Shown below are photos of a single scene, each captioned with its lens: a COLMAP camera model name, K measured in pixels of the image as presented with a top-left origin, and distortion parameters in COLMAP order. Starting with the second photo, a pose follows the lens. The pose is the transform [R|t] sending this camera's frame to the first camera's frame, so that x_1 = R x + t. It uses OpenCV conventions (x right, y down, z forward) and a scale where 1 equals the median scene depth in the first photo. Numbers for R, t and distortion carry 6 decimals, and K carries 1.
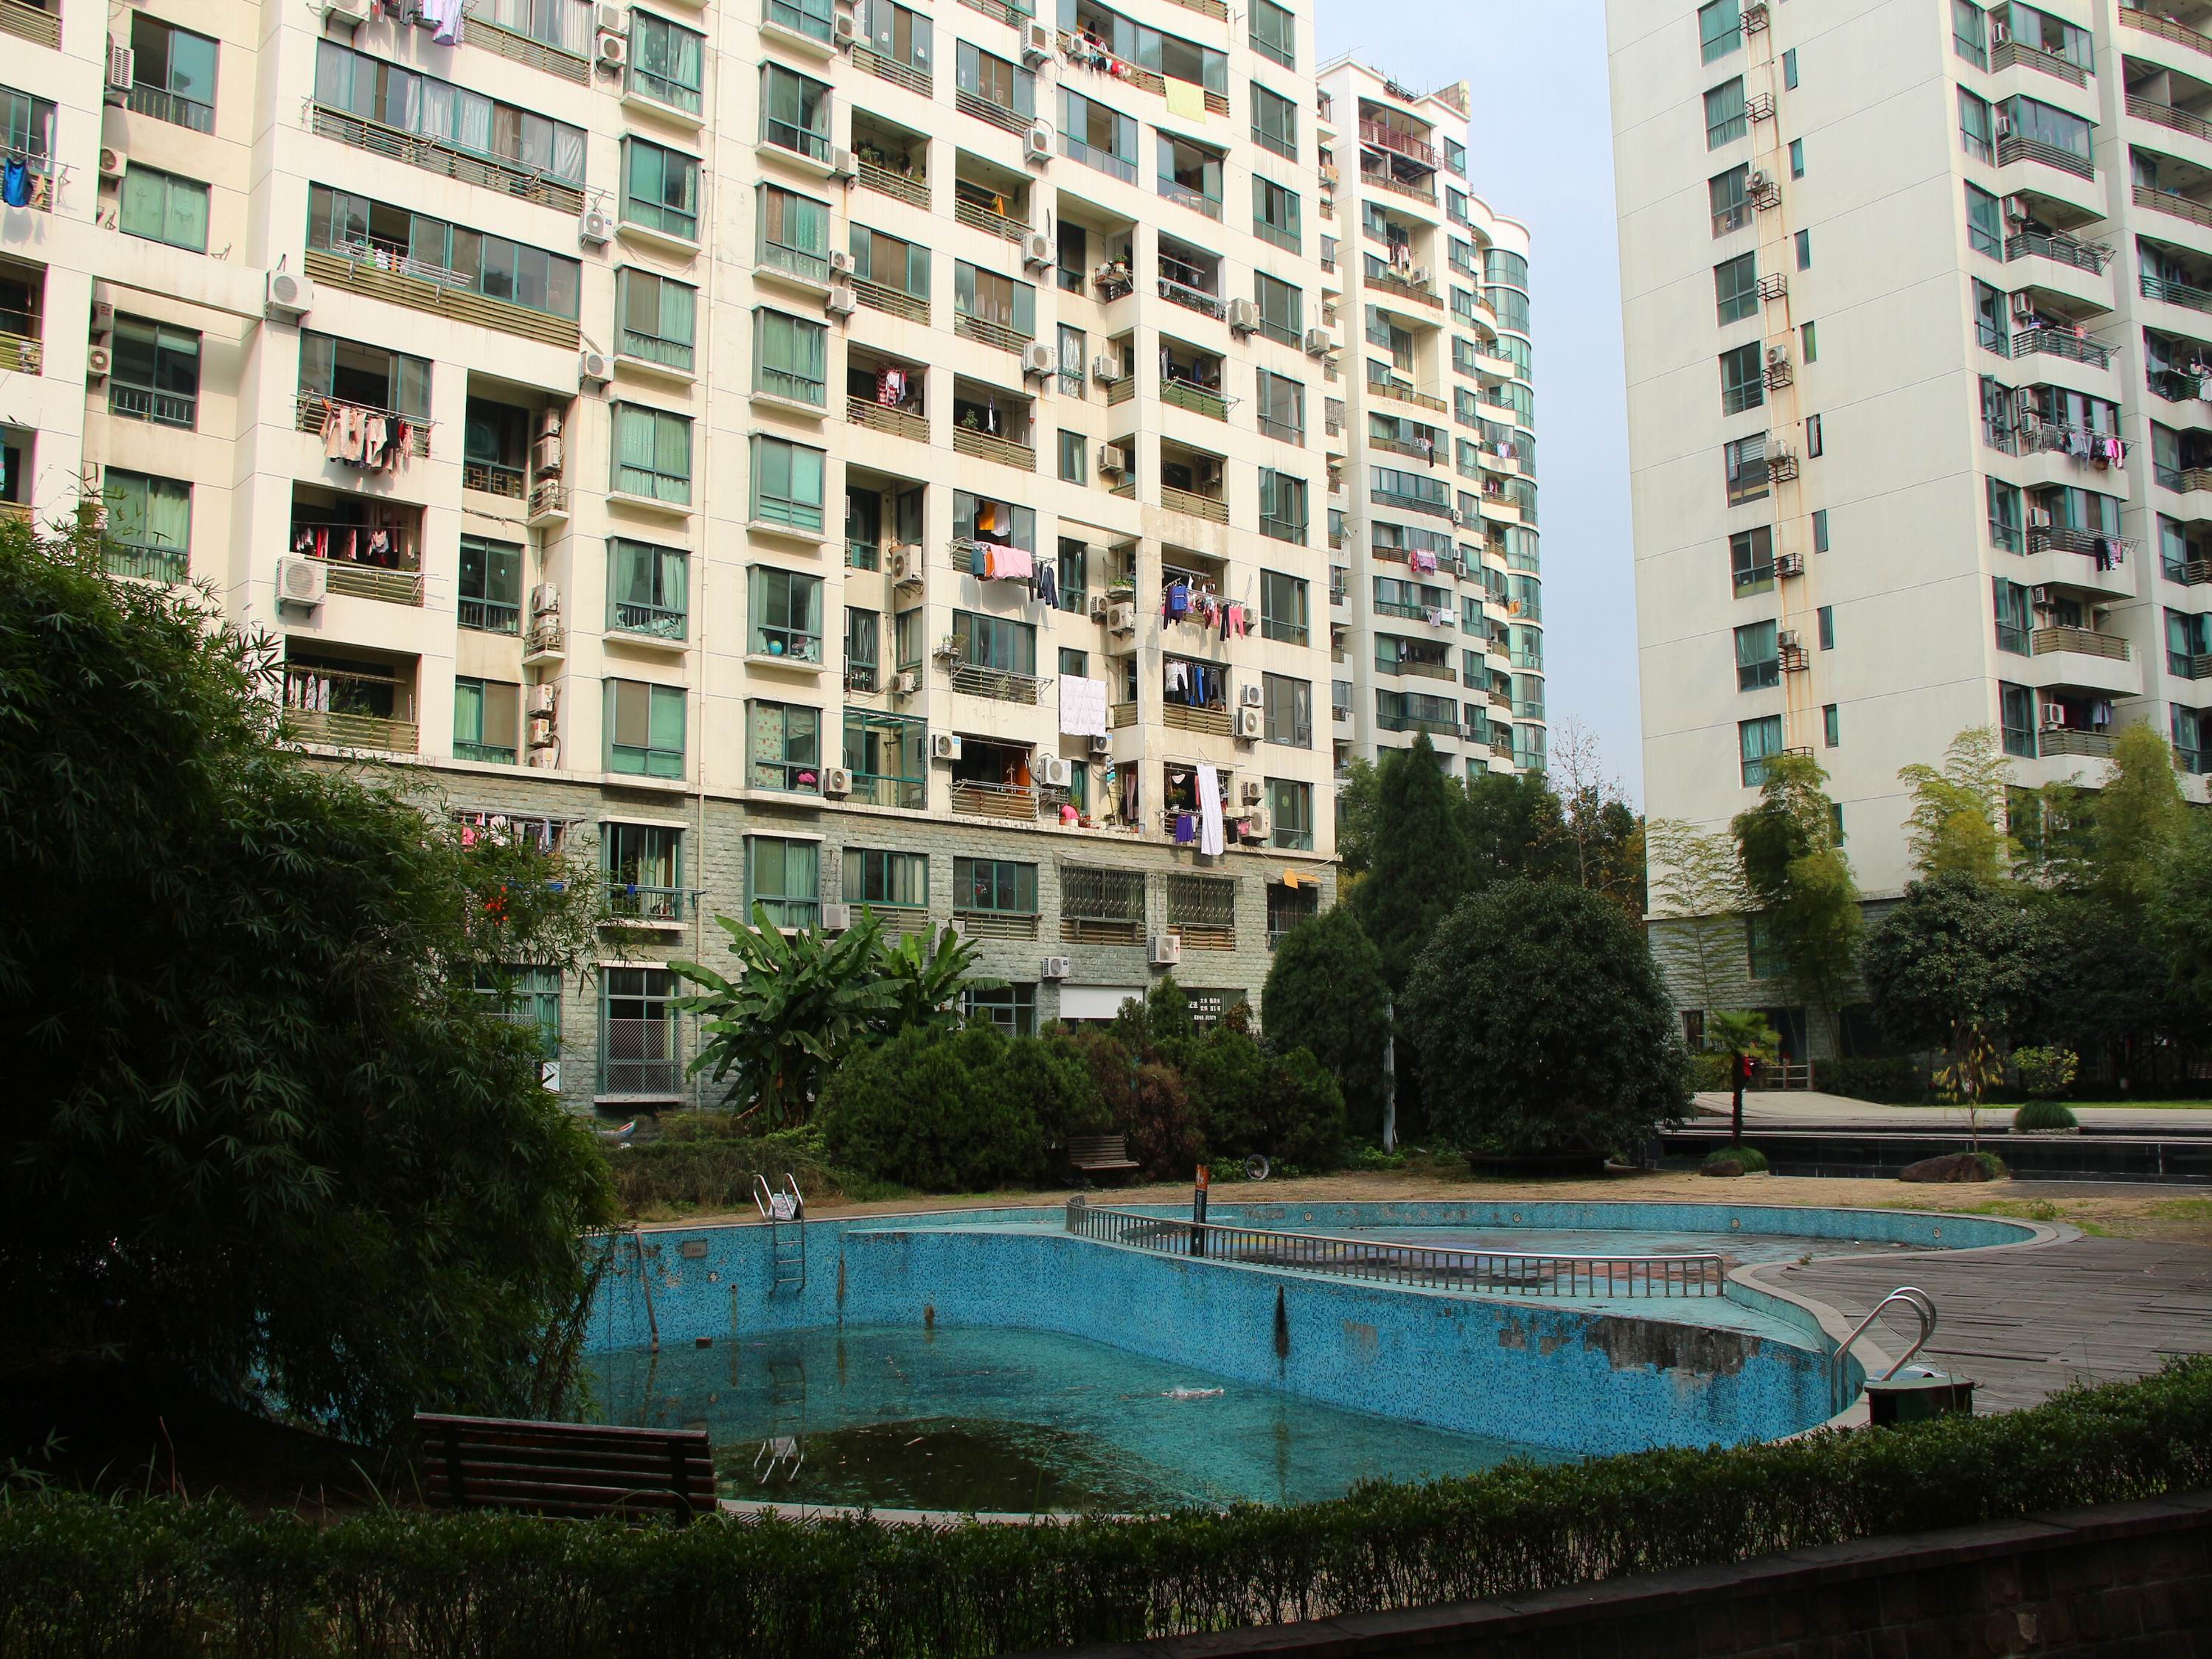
lens RADIAL K [[2099.4, 0, 1065.5], [0, 2099.4, 839.3], [0, 0, 1]] dist [-0.184824, 0.188192]
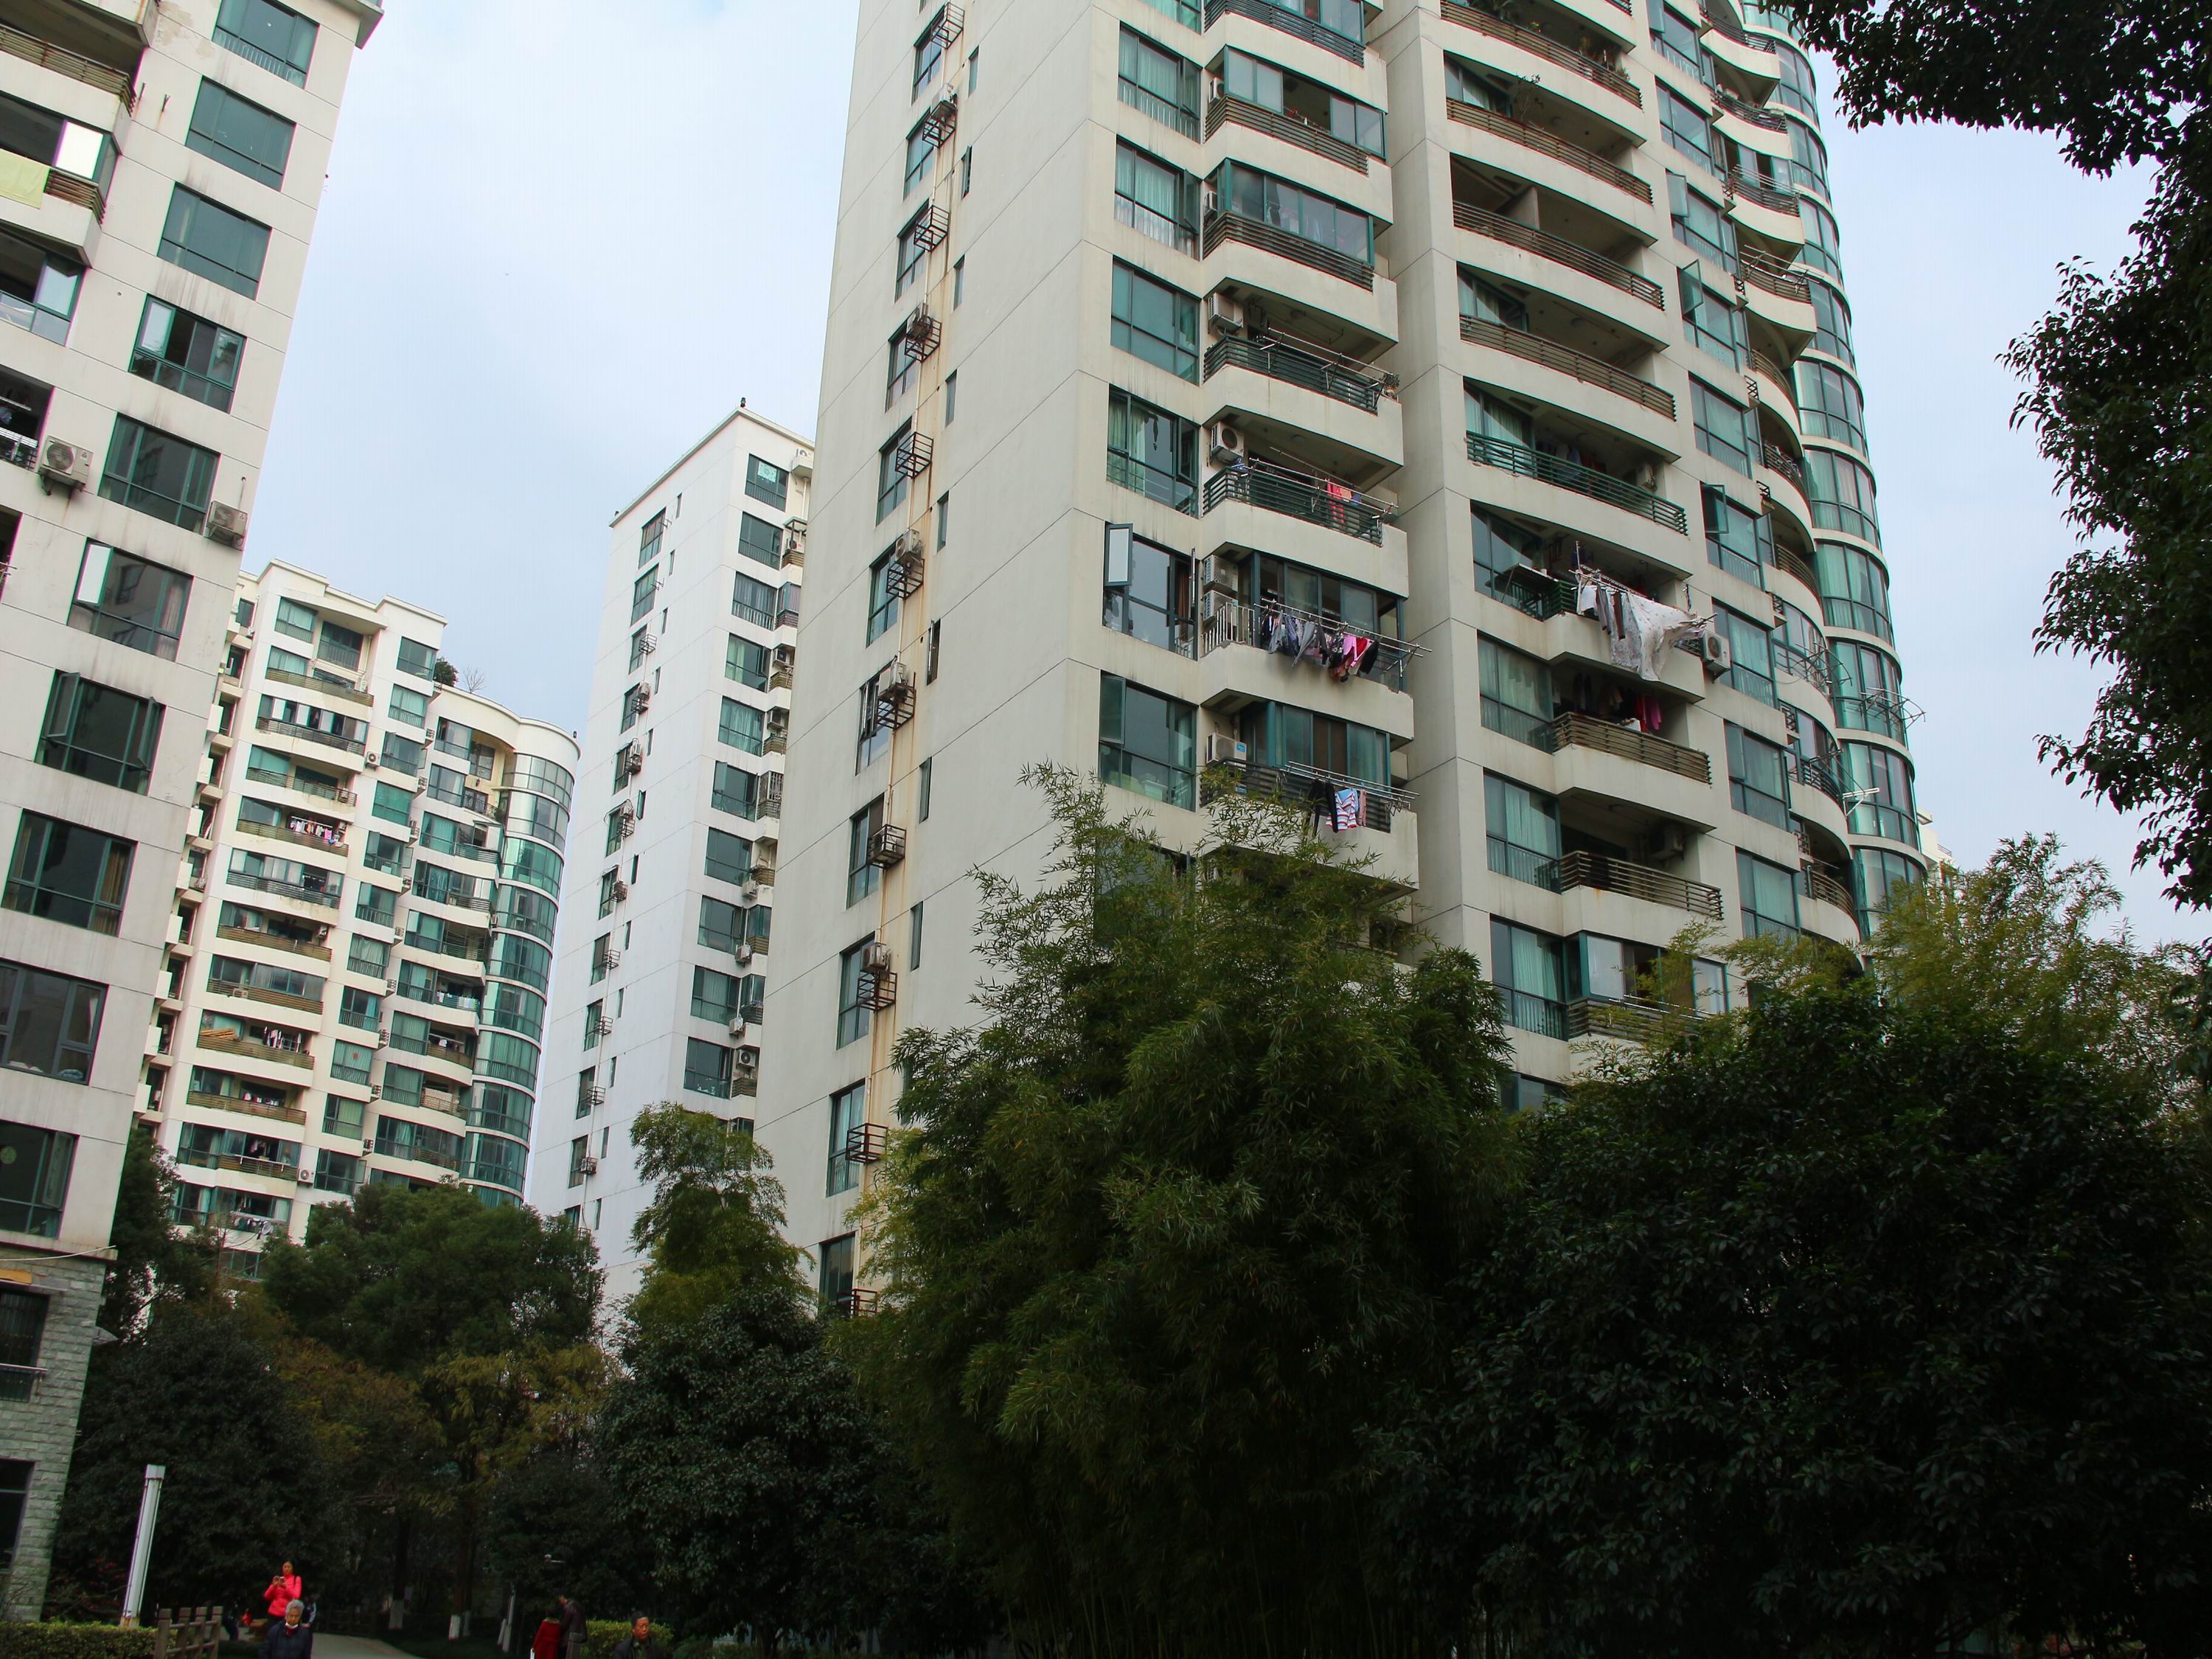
lens RADIAL K [[2099.4, 0, 1065.5], [0, 2099.4, 839.3], [0, 0, 1]] dist [-0.184824, 0.188192]
pose [[0.998076, 0.026743, -0.055939, 0.442147], [-0.040775, 0.962763, -0.267252, 0.037183], [0.046709, 0.269019, 0.962002, 0.370898]]
